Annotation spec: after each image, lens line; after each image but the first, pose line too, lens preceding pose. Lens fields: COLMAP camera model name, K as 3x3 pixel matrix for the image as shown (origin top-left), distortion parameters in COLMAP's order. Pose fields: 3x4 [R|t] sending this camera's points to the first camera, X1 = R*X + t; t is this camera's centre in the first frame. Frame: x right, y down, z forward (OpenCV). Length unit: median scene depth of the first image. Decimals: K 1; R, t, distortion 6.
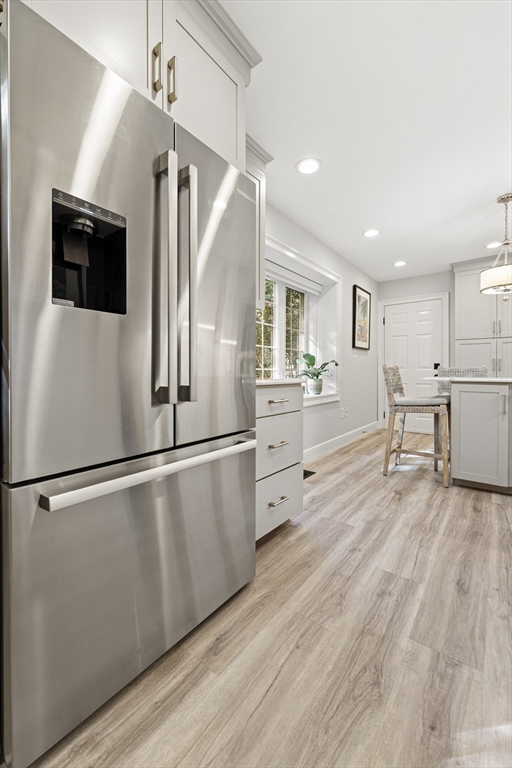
lens RADIAL K [[316.8, 0, 255.4], [0, 316.8, 372.0], [0, 0, 1]] dist [0.000342, -0.000357]
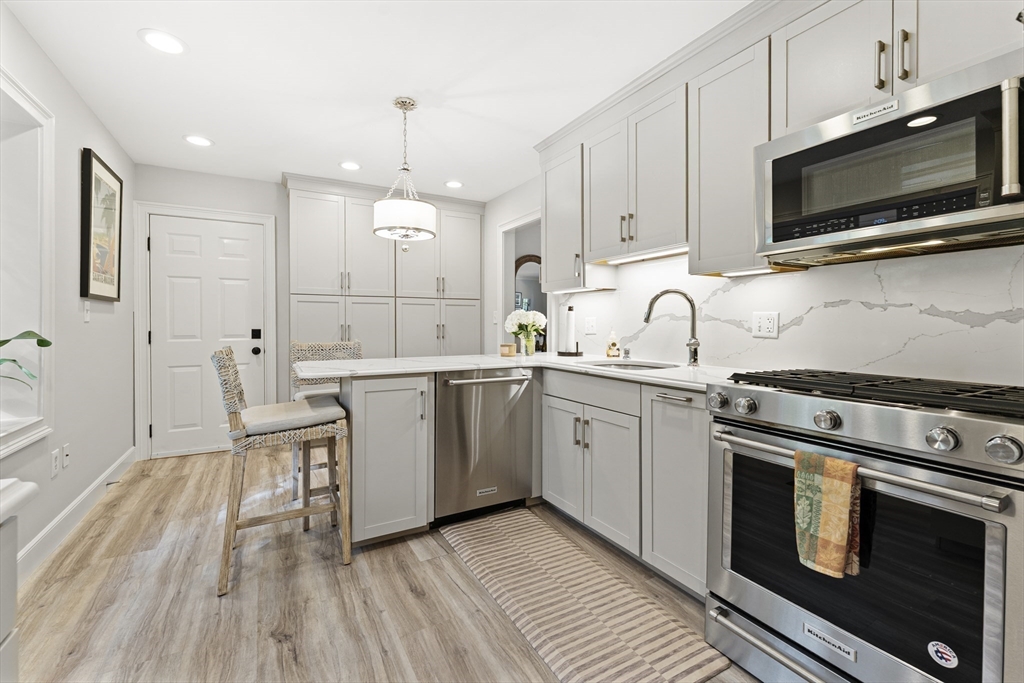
lens RADIAL K [[430.9, 0, 509.8], [0, 430.9, 326.7], [0, 0, 1]] dist [0.001303, -0.000442]
pose [[0.395979, -0.004490, 0.918248, 0.010035], [0.003037, 0.999989, 0.003580, -0.057684], [-0.918254, 0.001371, 0.395989, 0.389691]]
